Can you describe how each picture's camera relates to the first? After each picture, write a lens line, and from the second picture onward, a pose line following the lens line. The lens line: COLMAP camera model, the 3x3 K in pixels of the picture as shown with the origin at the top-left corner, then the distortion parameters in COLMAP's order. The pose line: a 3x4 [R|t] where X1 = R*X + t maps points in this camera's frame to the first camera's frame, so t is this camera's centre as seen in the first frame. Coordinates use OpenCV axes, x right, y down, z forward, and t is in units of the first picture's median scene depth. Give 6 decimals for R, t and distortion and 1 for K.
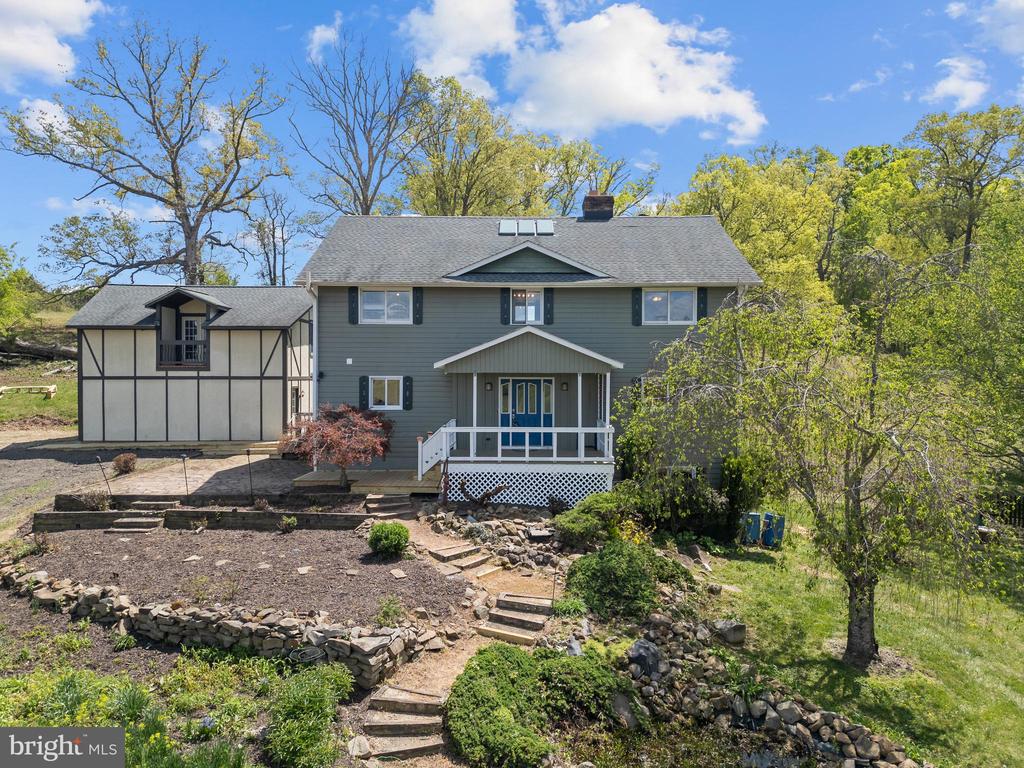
lens RADIAL K [[716.0, 0, 511.9], [0, 716.0, 380.5], [0, 0, 1]] dist [0.077981, -0.078846]
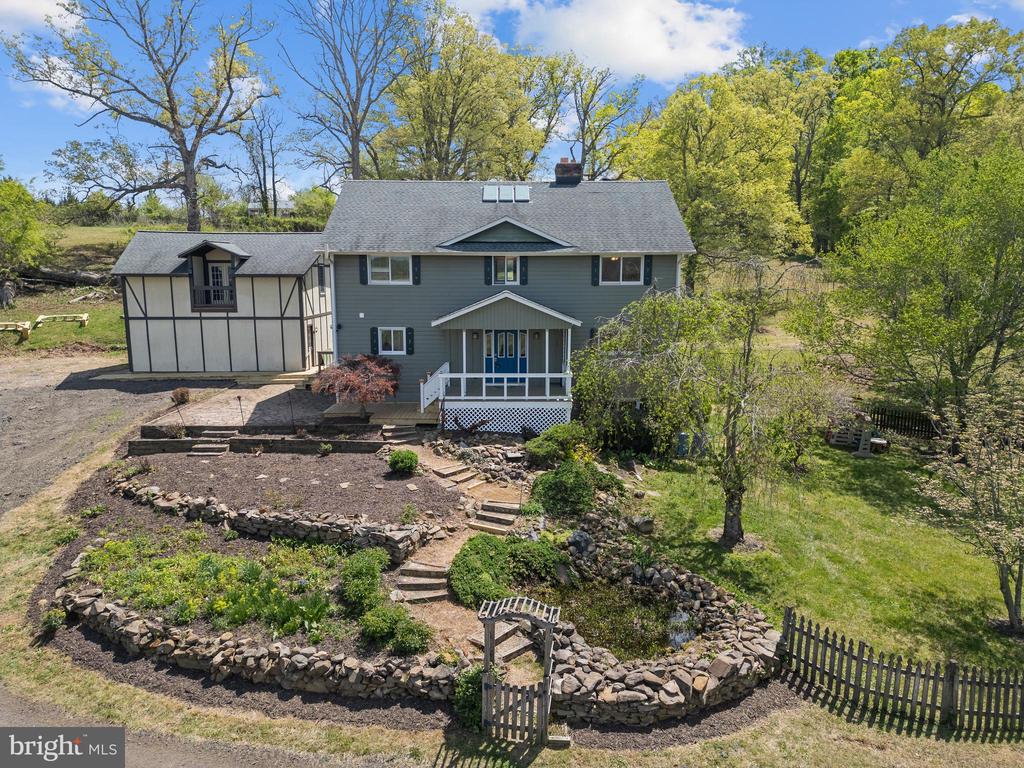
lens RADIAL K [[716.0, 0, 512.0], [0, 716.0, 382.2], [0, 0, 1]] dist [0.077981, -0.078846]
pose [[0.999868, -0.004759, 0.015509, 0.013550], [0.002473, 0.989553, 0.144150, -0.104976], [-0.016033, -0.144093, 0.989434, -0.277203]]
